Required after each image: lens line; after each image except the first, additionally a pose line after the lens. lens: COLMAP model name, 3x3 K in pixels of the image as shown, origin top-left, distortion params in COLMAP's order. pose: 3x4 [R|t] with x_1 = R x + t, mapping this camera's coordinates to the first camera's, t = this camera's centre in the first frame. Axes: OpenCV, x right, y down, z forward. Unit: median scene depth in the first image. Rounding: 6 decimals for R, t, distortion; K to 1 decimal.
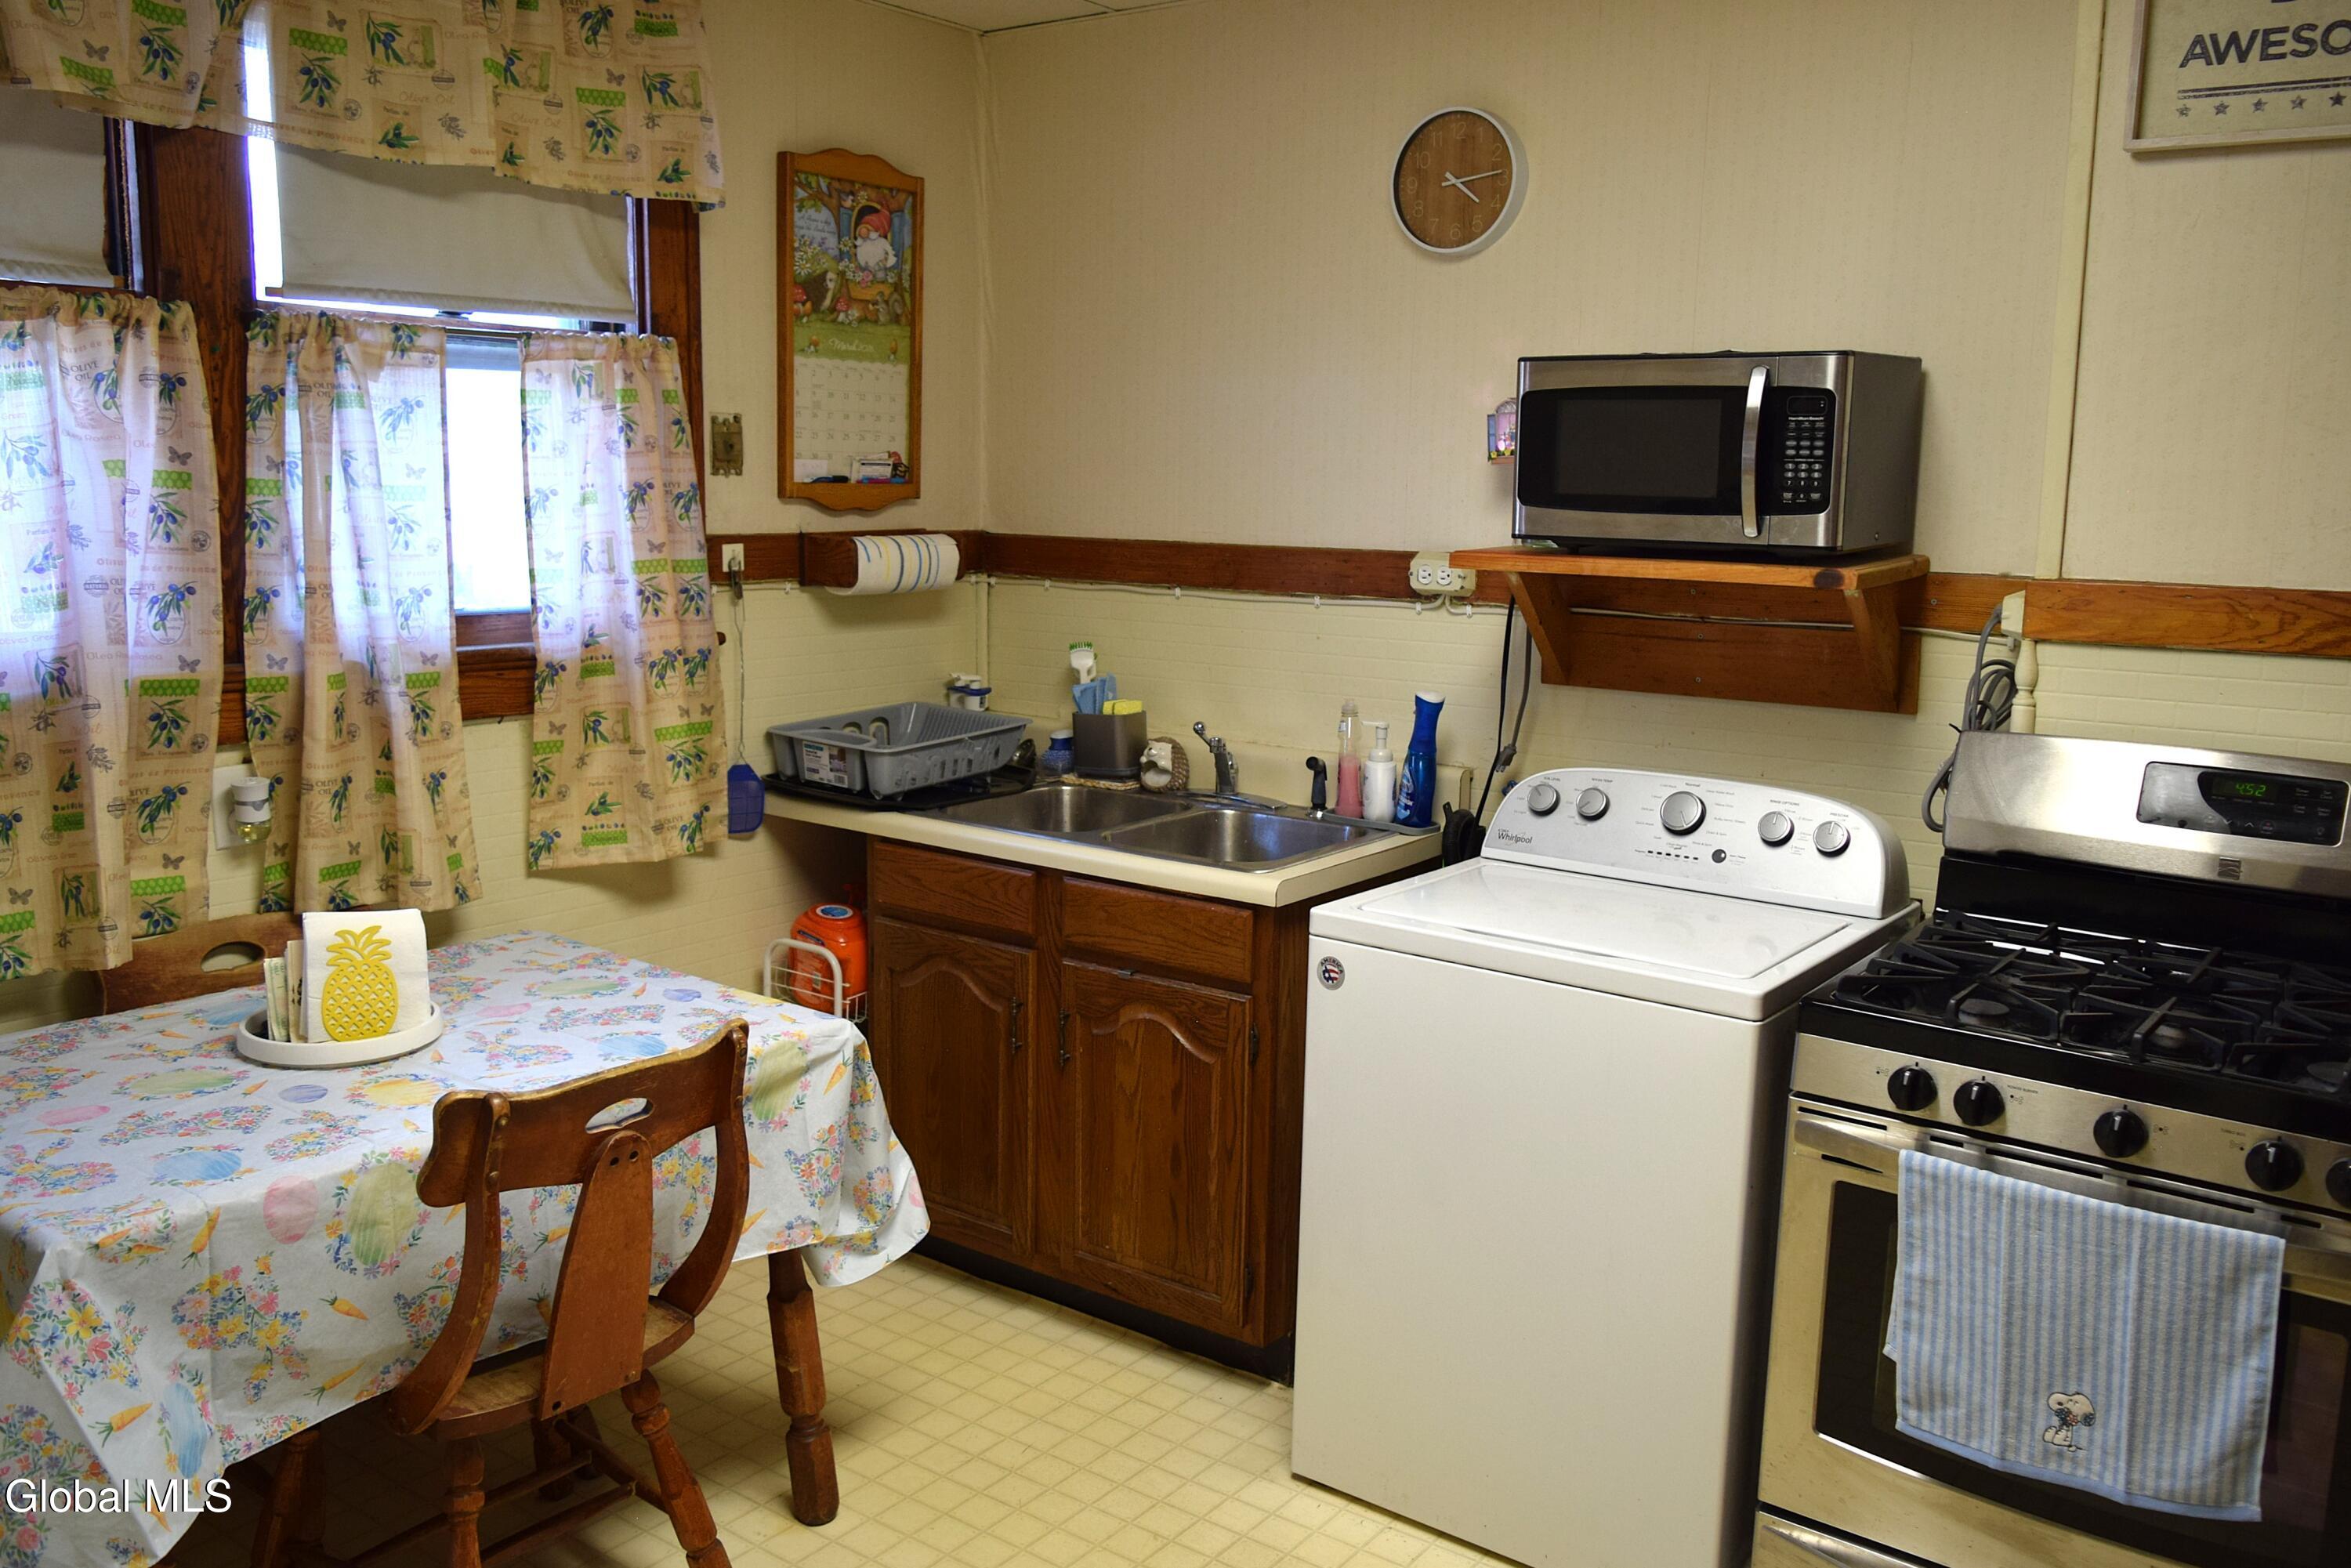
lens RADIAL K [[1900.2, 0, 1167.3], [0, 1900.2, 771.7], [0, 0, 1]] dist [-0.013444, 0.005217]
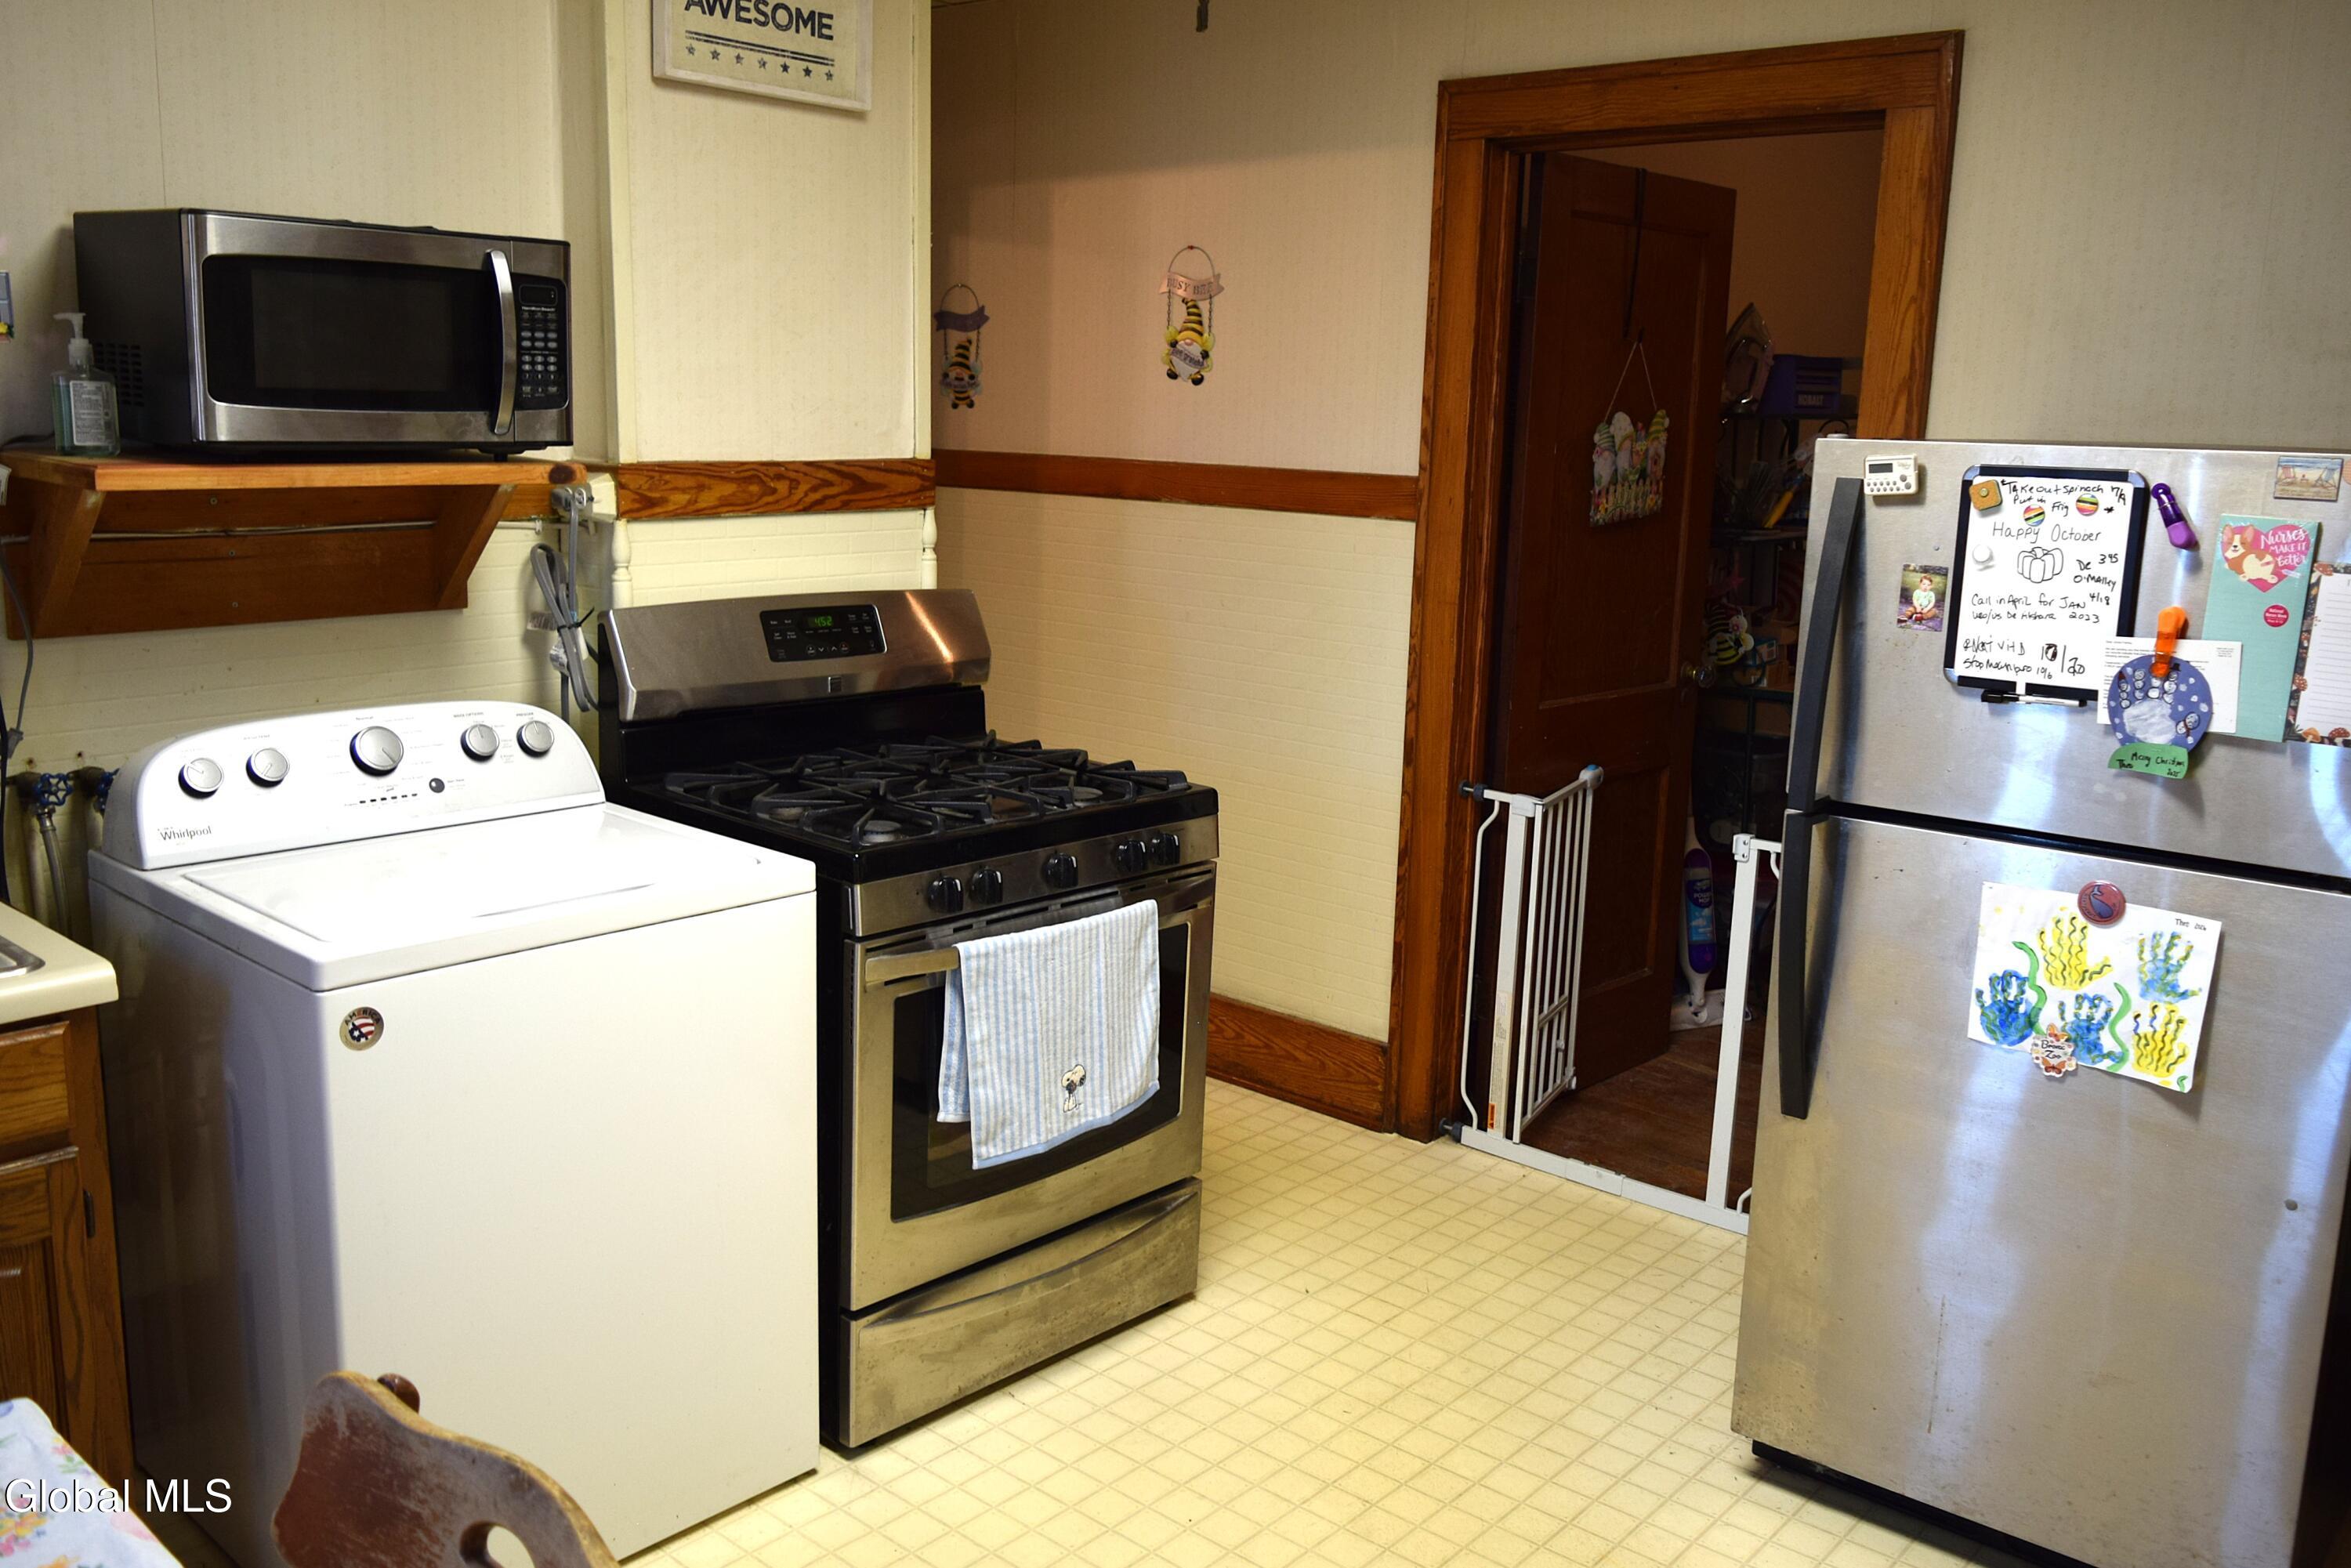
lens RADIAL K [[1900.2, 0, 1167.3], [0, 1900.2, 771.7], [0, 0, 1]] dist [-0.013444, 0.005217]
pose [[0.086590, -0.208337, 0.974217, -0.447380], [0.130121, 0.971878, 0.196272, -0.075246], [-0.987710, 0.109771, 0.111264, 0.431531]]
